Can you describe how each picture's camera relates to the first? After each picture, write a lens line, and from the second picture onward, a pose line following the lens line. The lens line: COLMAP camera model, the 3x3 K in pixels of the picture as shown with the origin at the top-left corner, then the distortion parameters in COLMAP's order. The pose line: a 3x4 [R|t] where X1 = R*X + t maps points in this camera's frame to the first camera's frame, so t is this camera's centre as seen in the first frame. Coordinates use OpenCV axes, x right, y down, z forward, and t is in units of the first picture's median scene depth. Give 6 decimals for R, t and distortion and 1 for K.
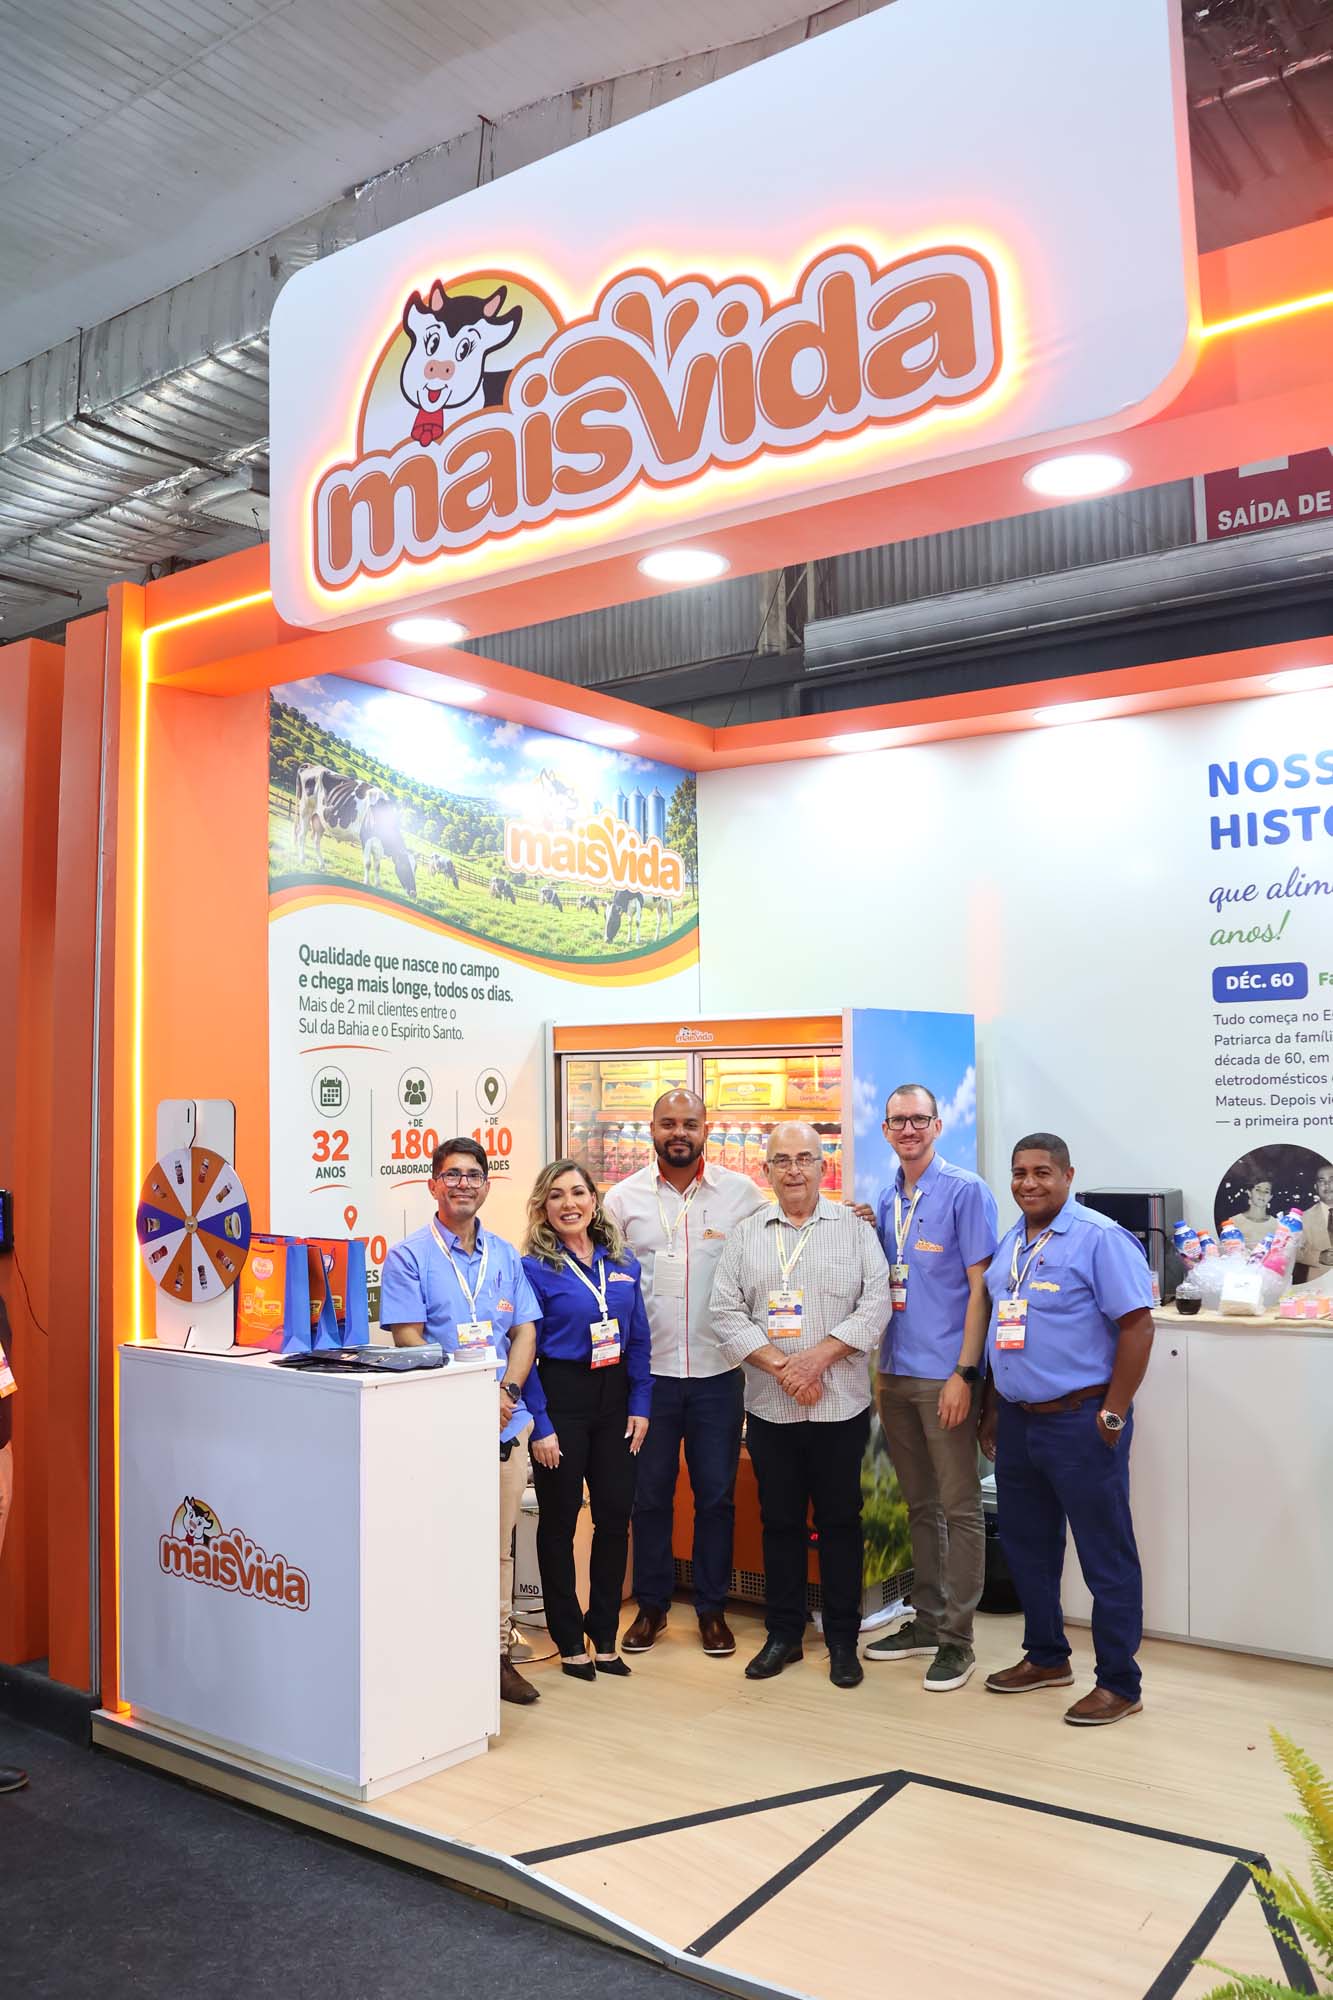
lens RADIAL K [[1676.0, 0, 664.1], [0, 1676.0, 1014.1], [0, 0, 1]] dist [-0.147743, 0.121932]
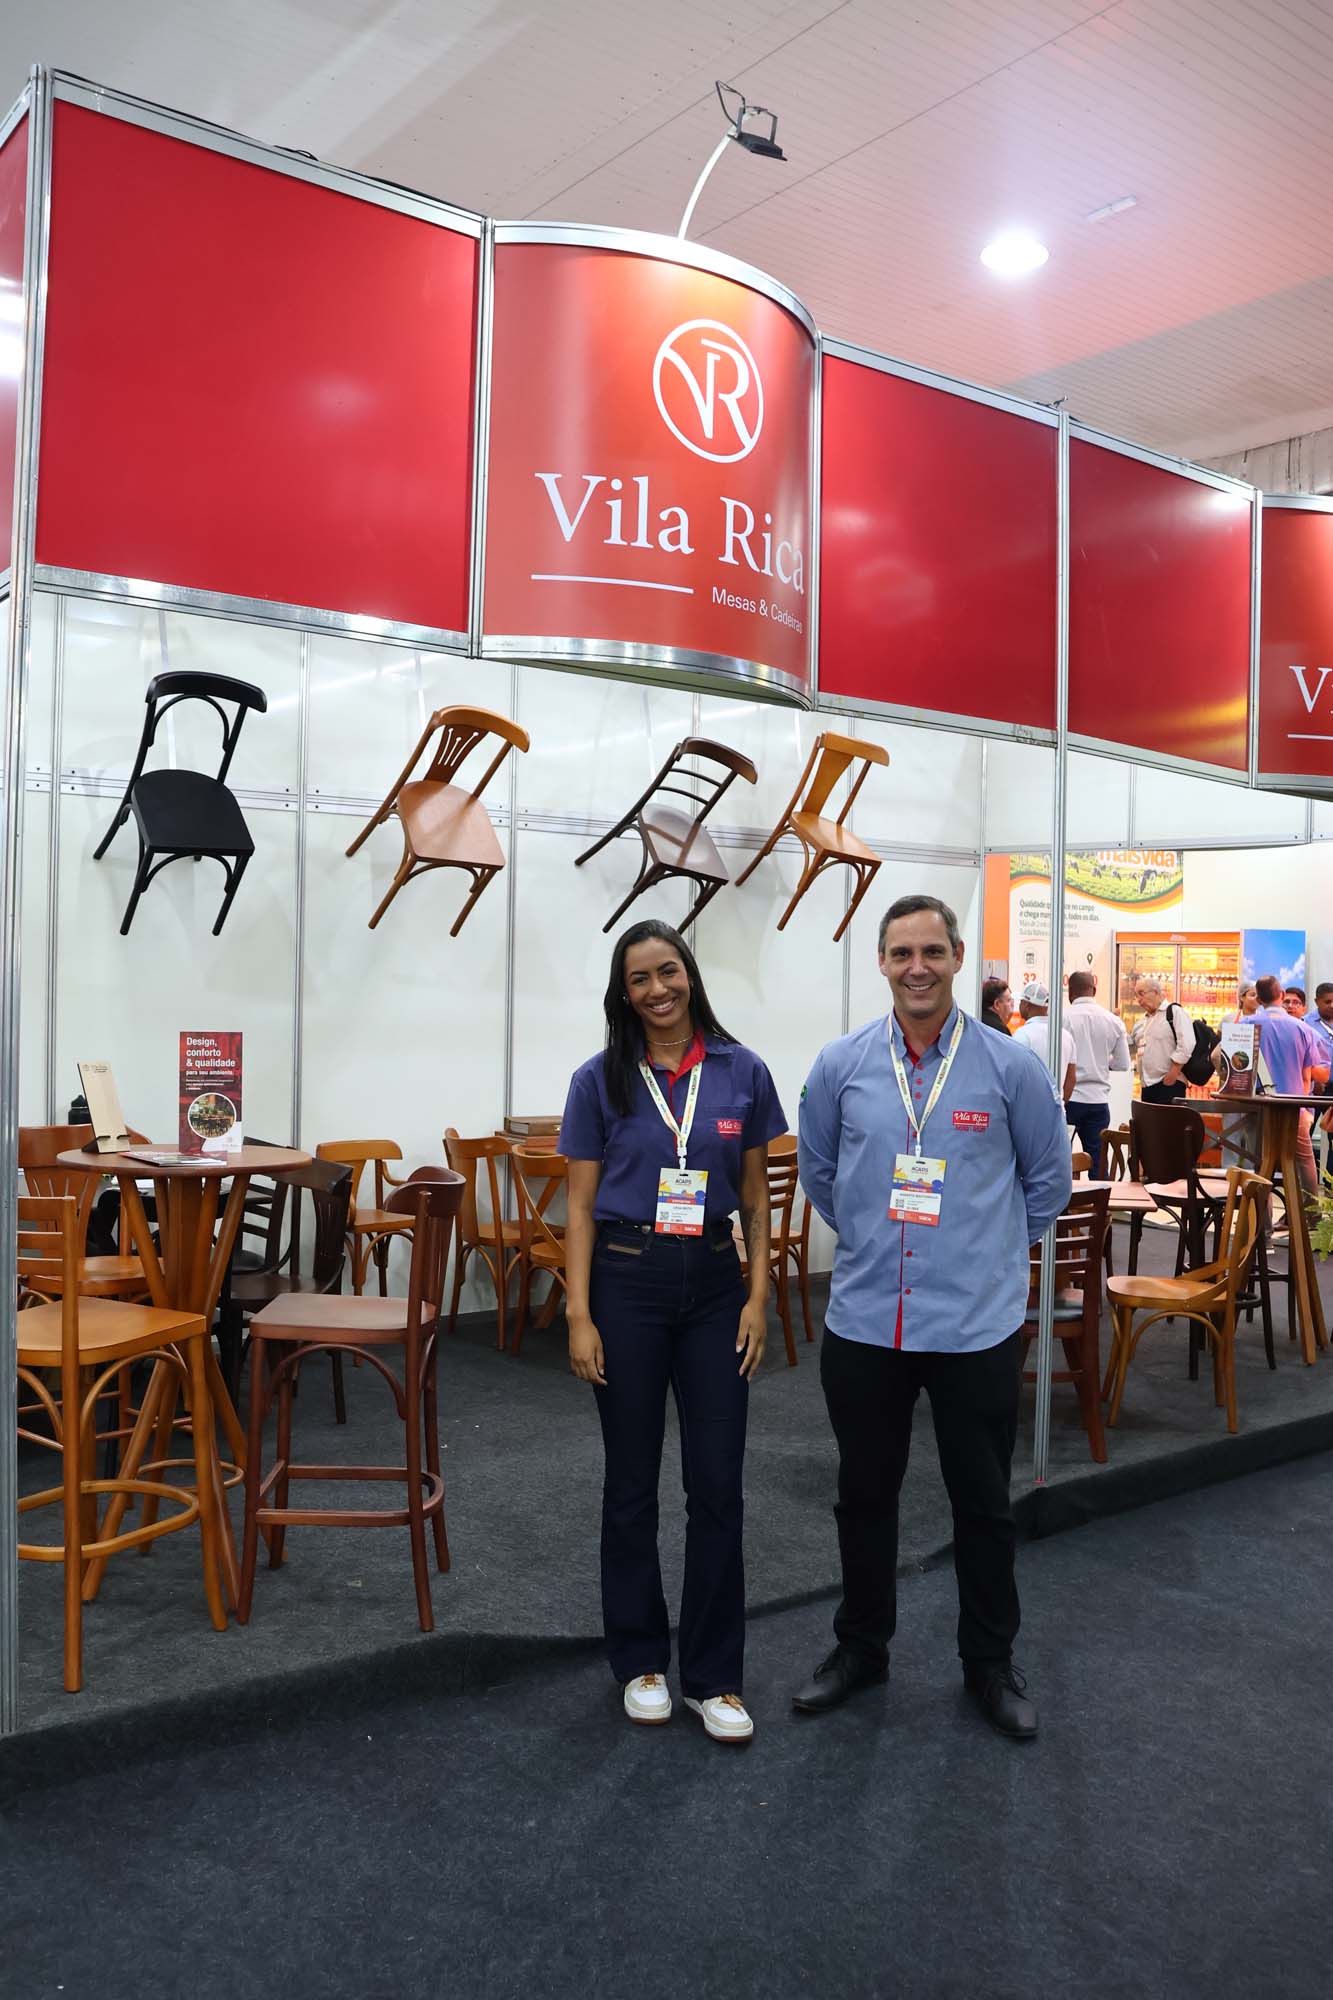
lens RADIAL K [[1676.0, 0, 669.0], [0, 1676.0, 1000.8], [0, 0, 1]] dist [-0.147743, 0.121932]
pose [[0.958901, 0.031096, -0.282032, -0.009643], [-0.010737, 0.997241, 0.073447, -0.060141], [0.283538, -0.067400, 0.956590, -1.400236]]
